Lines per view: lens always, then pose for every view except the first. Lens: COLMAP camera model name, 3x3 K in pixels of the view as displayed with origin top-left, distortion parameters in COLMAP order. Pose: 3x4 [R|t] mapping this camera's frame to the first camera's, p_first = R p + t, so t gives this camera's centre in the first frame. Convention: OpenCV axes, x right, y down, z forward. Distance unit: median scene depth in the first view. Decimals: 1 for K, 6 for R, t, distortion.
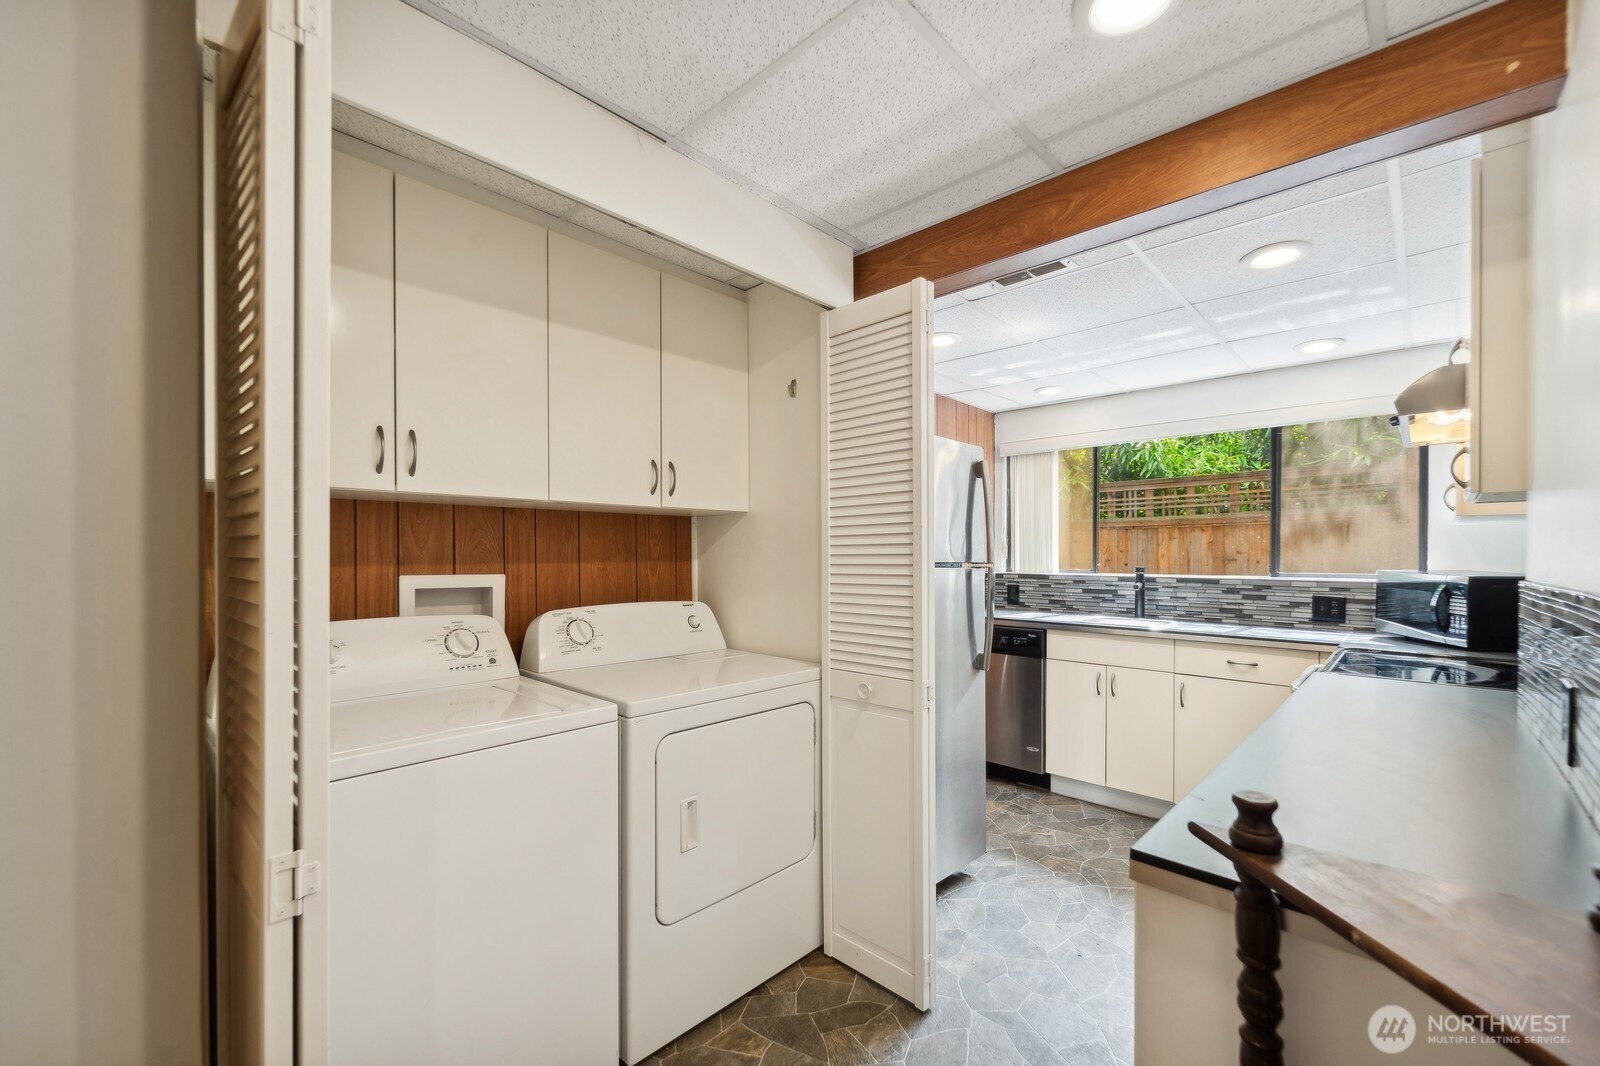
lens RADIAL K [[644.7, 0, 805.8], [0, 644.7, 558.0], [0, 0, 1]] dist [-0.002098, -0.000624]
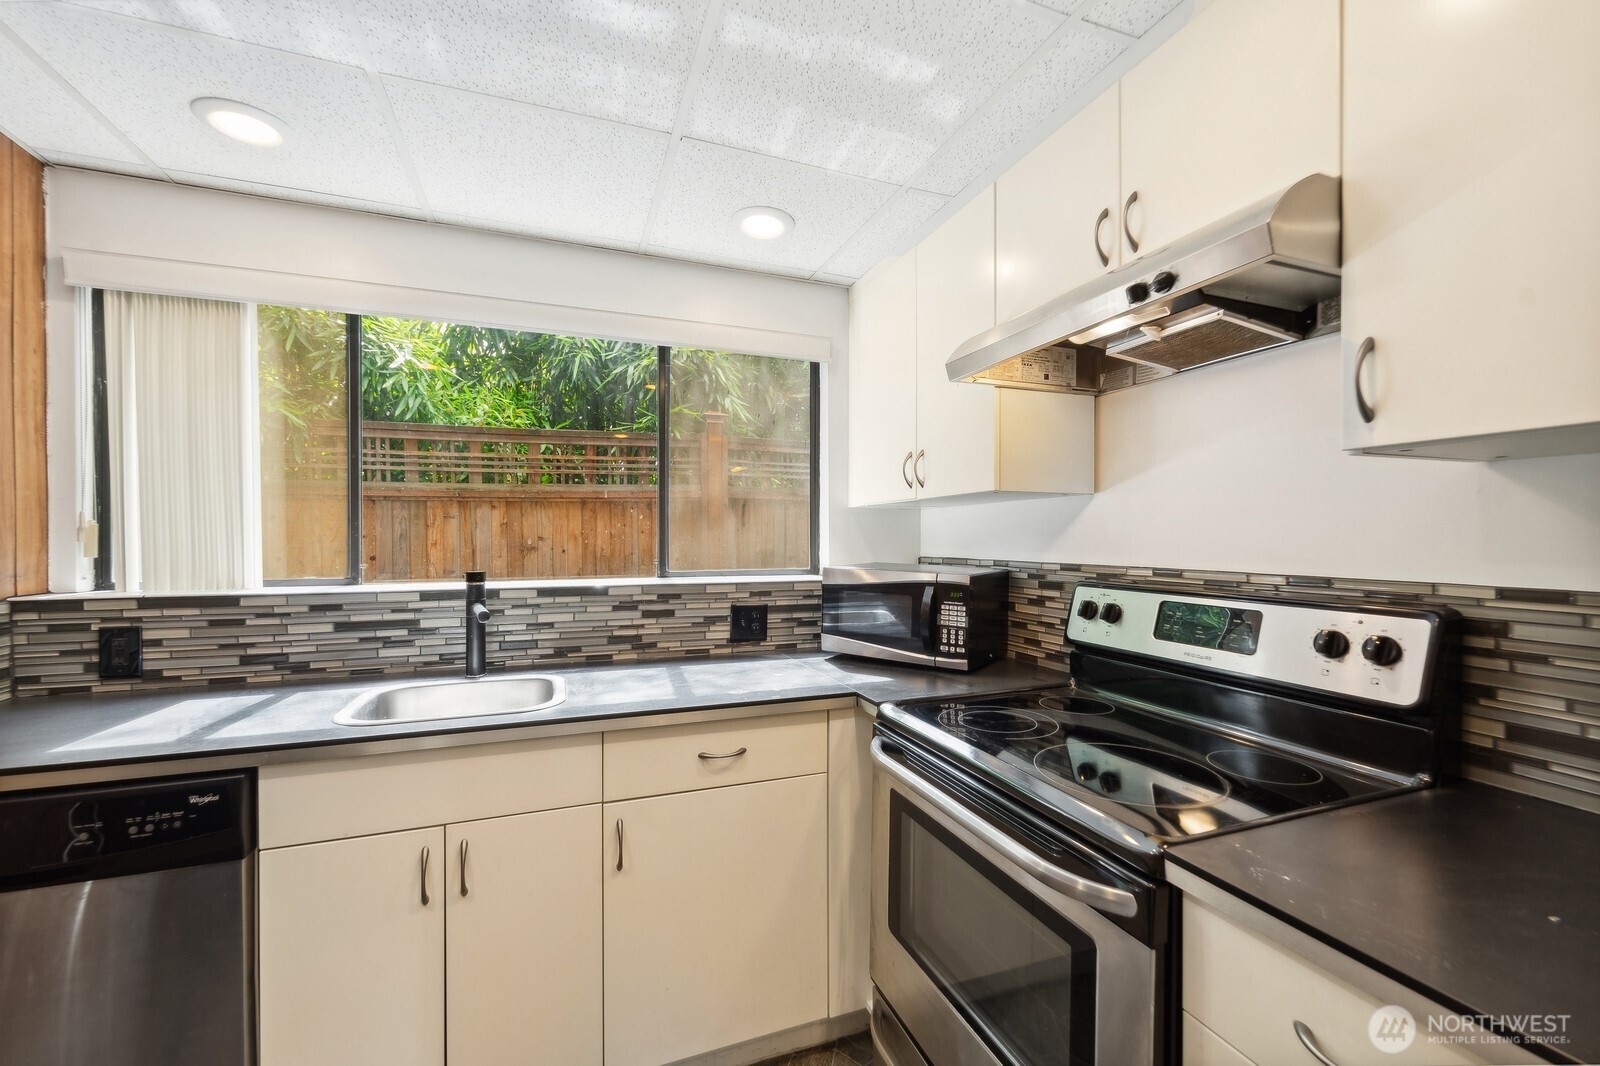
lens RADIAL K [[651.3, 0, 798.6], [0, 651.3, 544.0], [0, 0, 1]] dist [0.000826, -0.000423]
pose [[0.434698, -0.010587, 0.900514, 0.190124], [0.005715, 0.999943, 0.008998, -0.010501], [-0.900558, 0.001235, 0.434733, 0.597803]]
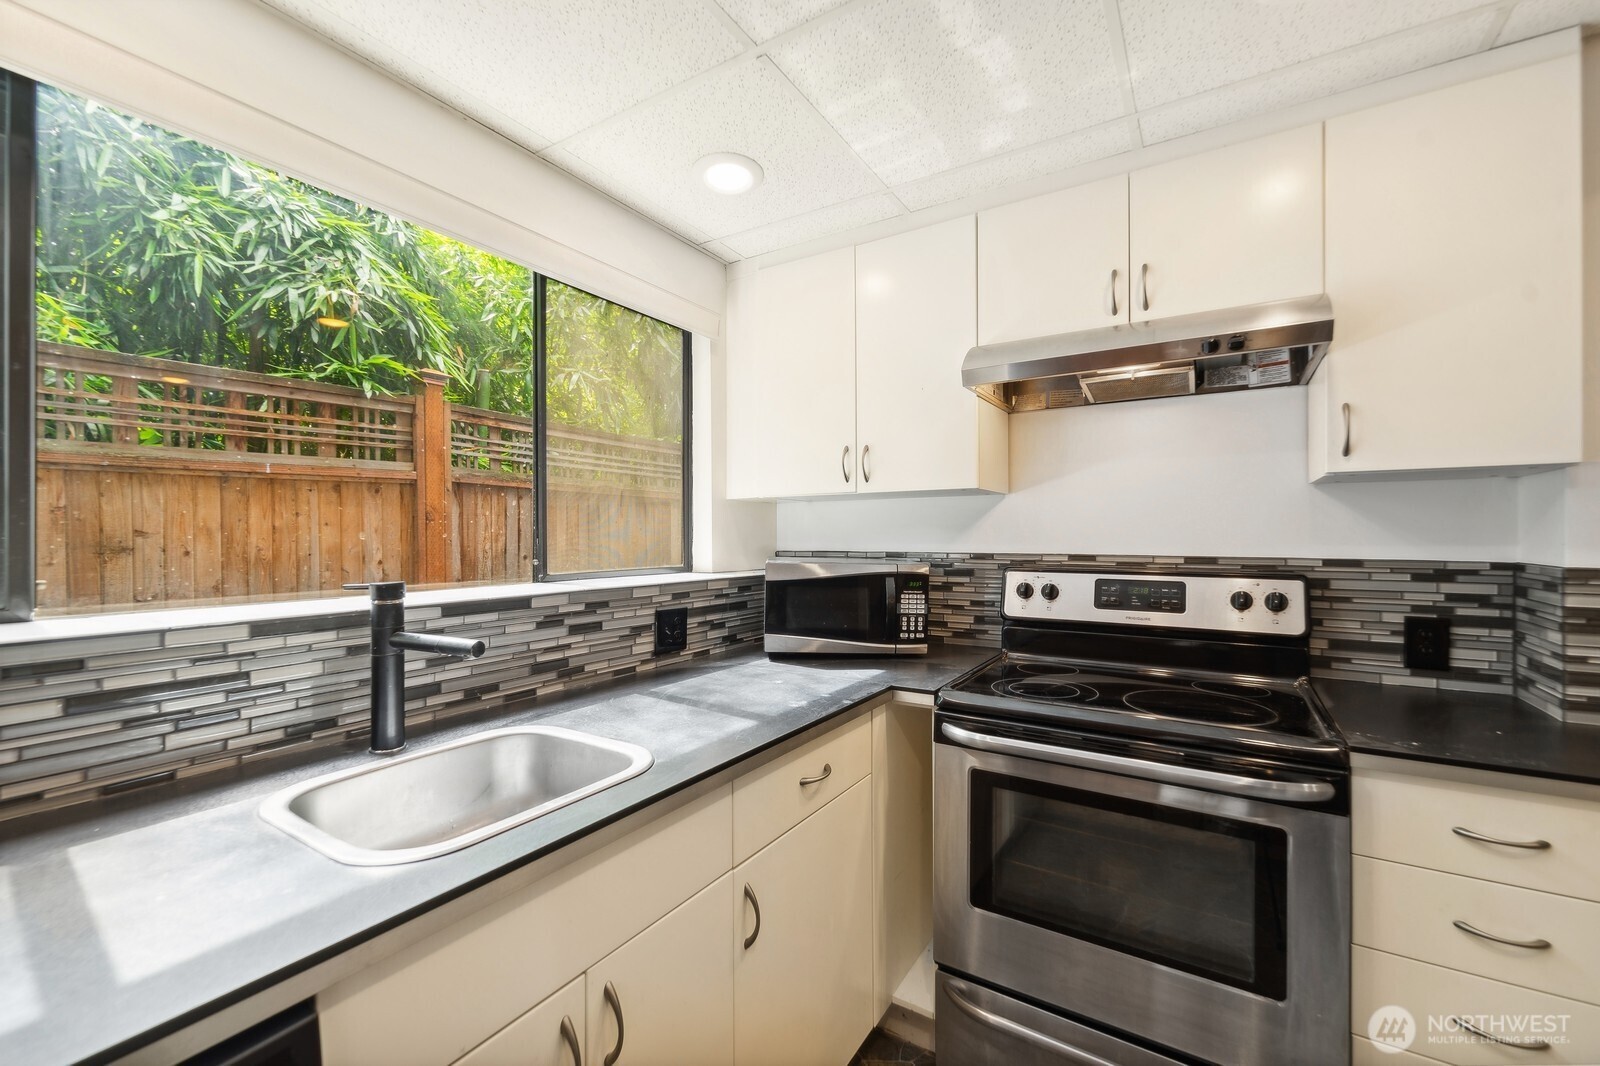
lens RADIAL K [[656.4, 0, 804.0], [0, 656.4, 535.4], [0, 0, 1]] dist [-0.000316, -0.000089]
pose [[-0.201771, -0.002056, 0.979431, 0.183758], [0.005784, 0.999978, 0.003291, -0.008369], [-0.979416, 0.006329, -0.201754, 0.924864]]
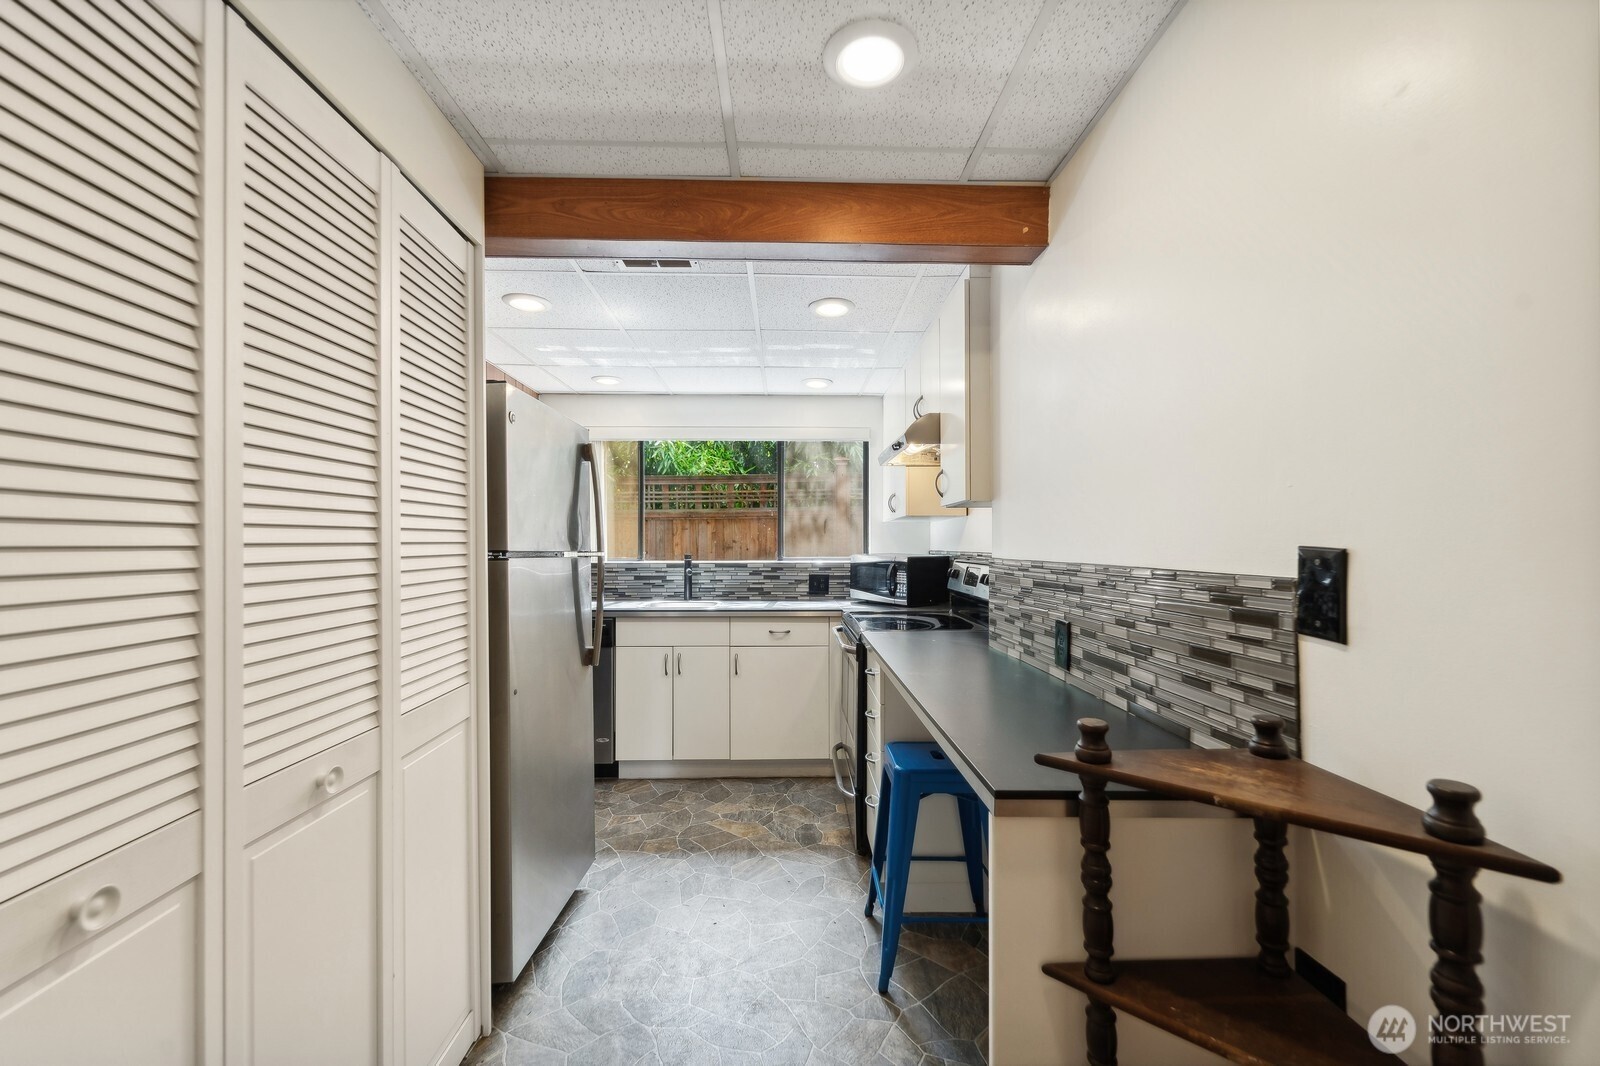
lens RADIAL K [[640.1, 0, 794.3], [0, 640.1, 541.3], [0, 0, 1]] dist [0.000196, -0.000046]
pose [[0.712551, 0.000051, 0.701620, -0.130219], [0.006758, 0.999953, -0.006936, 0.000570], [-0.701587, 0.009684, 0.712518, 0.094446]]
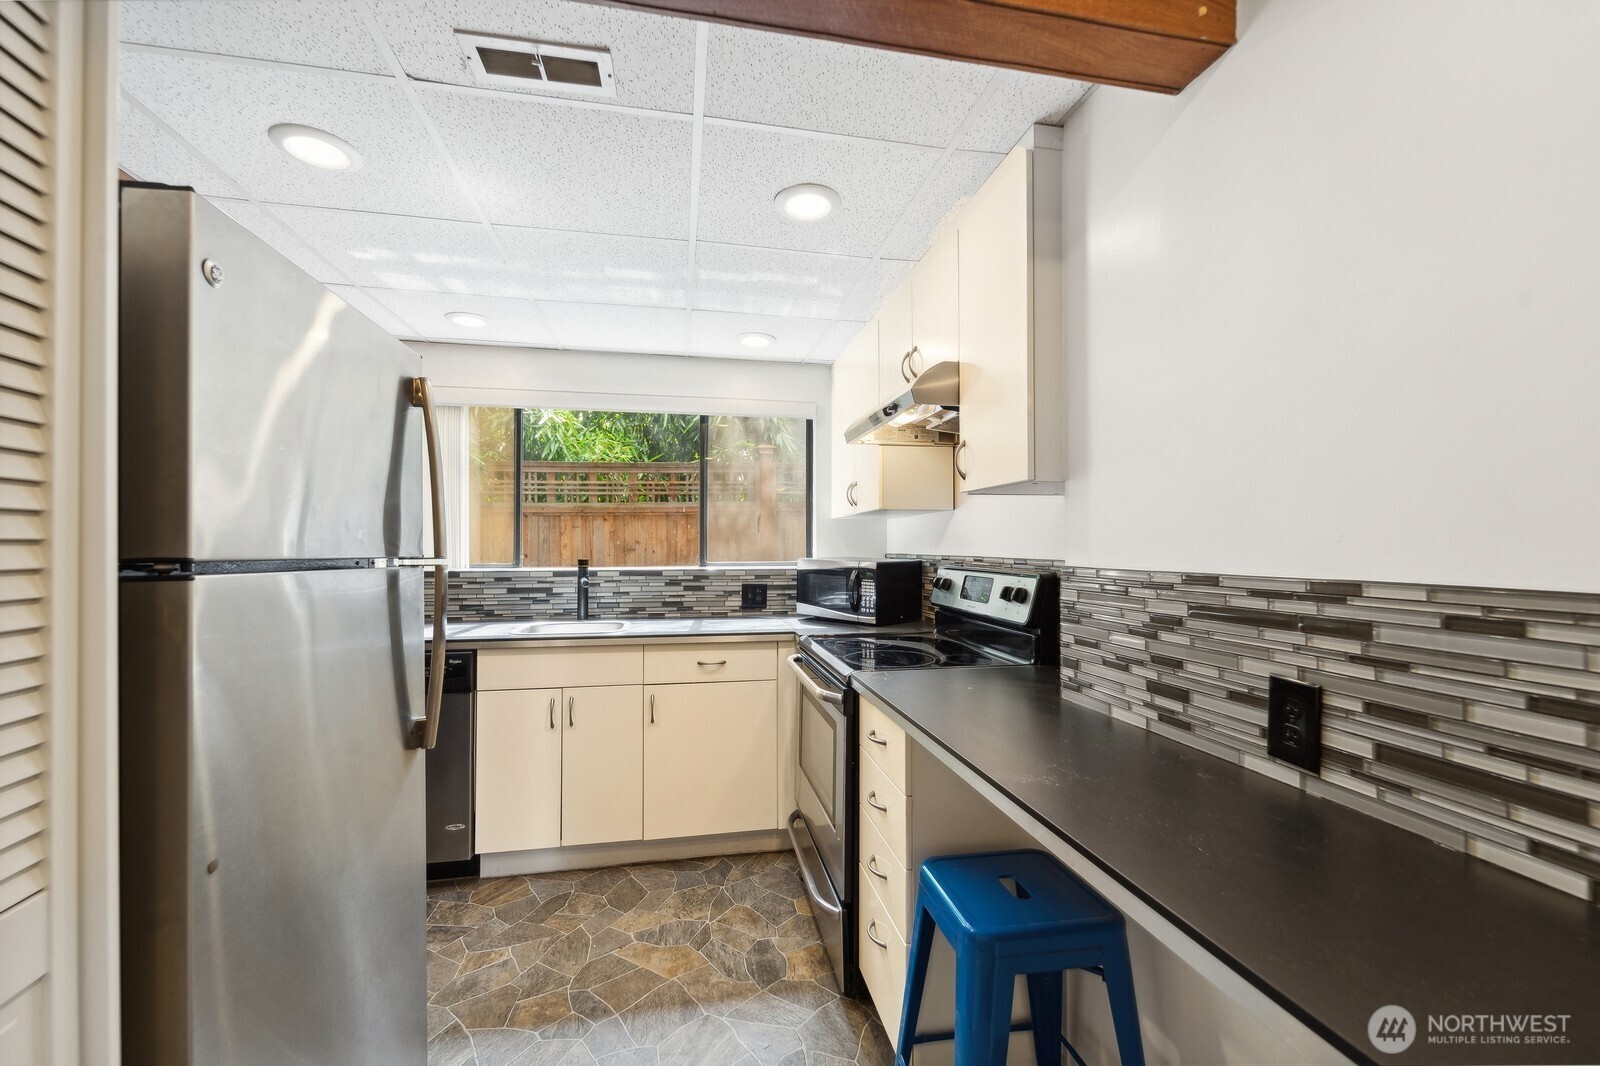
lens RADIAL K [[642.3, 0, 797.4], [0, 642.3, 537.5], [0, 0, 1]] dist [0.001257, -0.000085]
pose [[0.583629, 0.008612, 0.811975, 0.006596], [0.005621, 0.999877, -0.014644, -0.000030], [-0.812001, 0.013111, 0.583508, 0.308885]]
